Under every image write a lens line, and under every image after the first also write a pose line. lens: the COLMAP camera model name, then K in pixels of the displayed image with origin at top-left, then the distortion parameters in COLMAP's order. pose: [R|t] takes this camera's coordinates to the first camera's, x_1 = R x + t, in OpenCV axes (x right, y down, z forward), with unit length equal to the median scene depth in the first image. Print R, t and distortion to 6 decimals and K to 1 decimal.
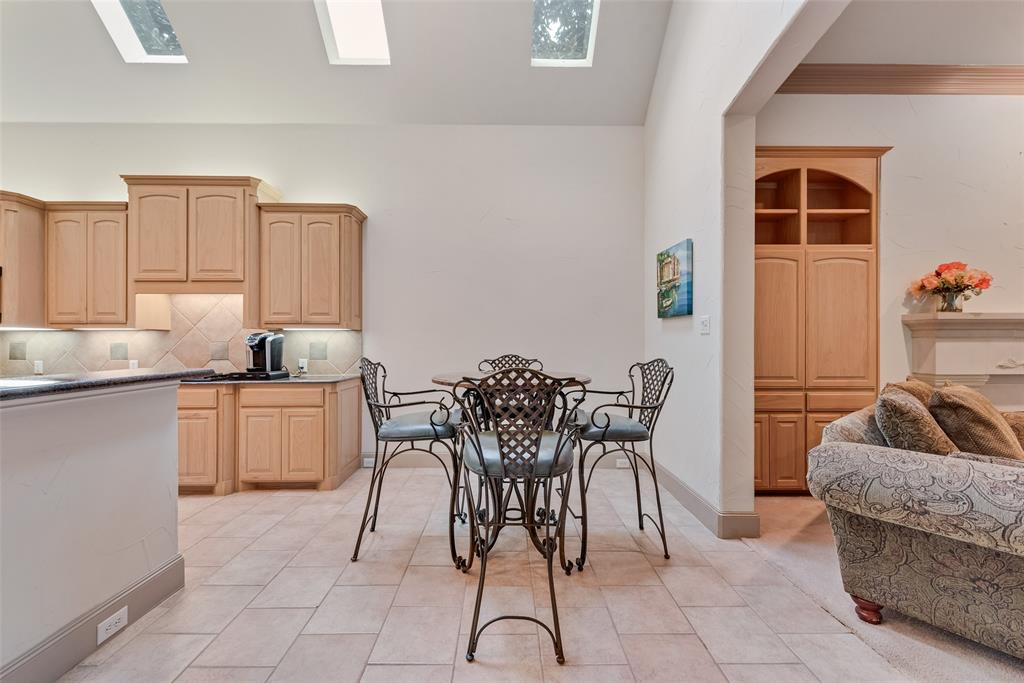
lens RADIAL K [[399.5, 0, 510.3], [0, 399.5, 341.3], [0, 0, 1]] dist [0.009684, -0.002412]
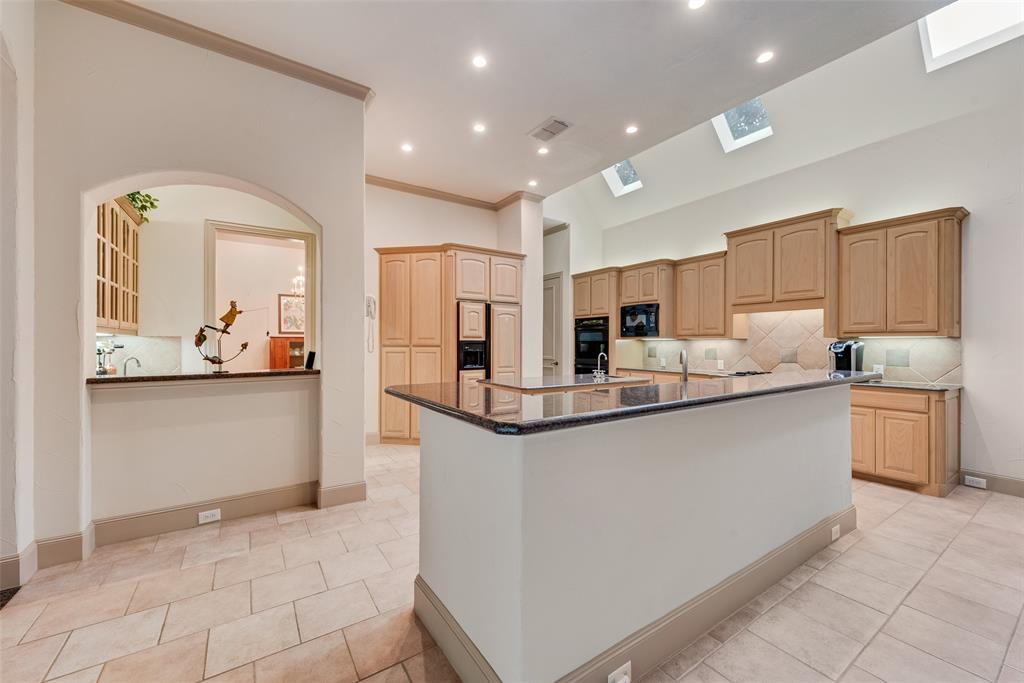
lens RADIAL K [[399.5, 0, 506.8], [0, 399.5, 344.5], [0, 0, 1]] dist [0.009684, -0.002412]
pose [[0.539471, 0.002880, -0.841999, -0.169084], [0.002671, 0.999983, 0.005132, -0.019861], [0.842000, -0.005018, 0.539455, -0.433723]]
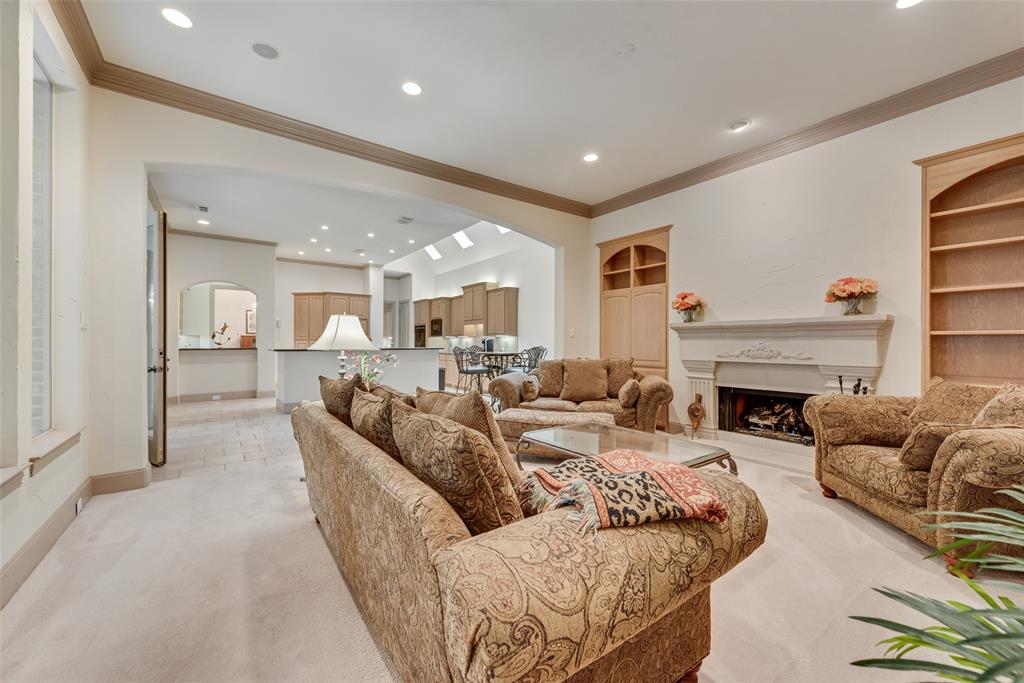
lens RADIAL K [[399.5, 0, 508.7], [0, 399.5, 337.6], [0, 0, 1]] dist [0.009684, -0.002412]
pose [[0.578908, -0.008367, -0.815350, 1.709803], [0.001977, 0.999959, -0.008858, 0.002971], [0.815391, 0.003516, 0.578901, -0.468154]]
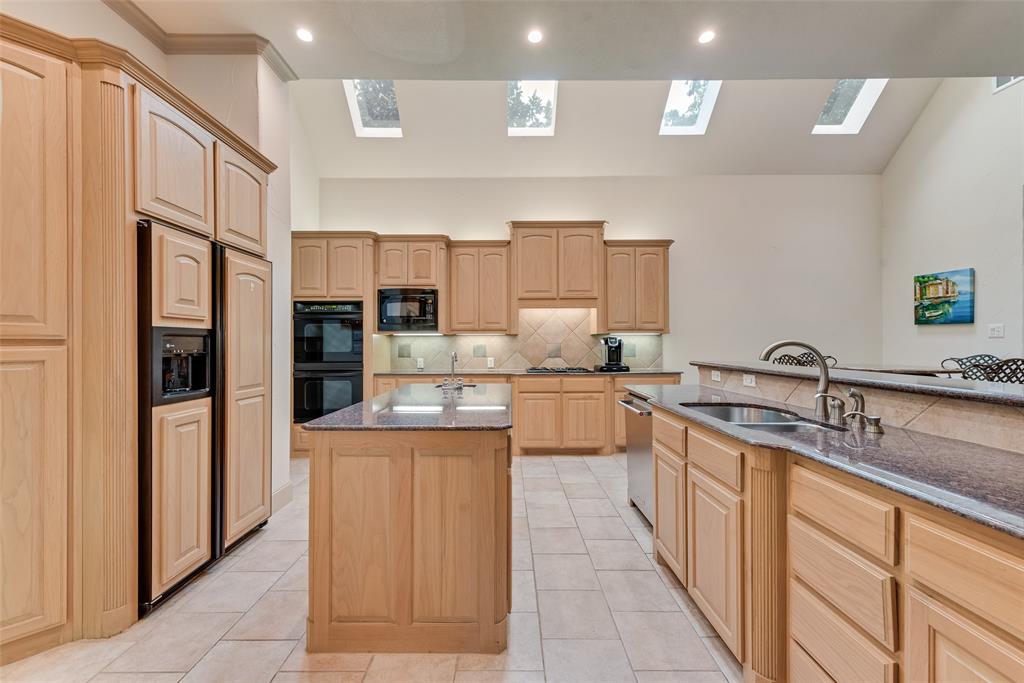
lens RADIAL K [[399.5, 0, 508.4], [0, 399.5, 342.7], [0, 0, 1]] dist [0.009684, -0.002412]
pose [[0.999935, -0.003287, -0.010943, -0.944641], [0.003318, 0.999990, 0.002888, -0.006625], [0.010933, -0.002924, 0.999936, -0.339056]]
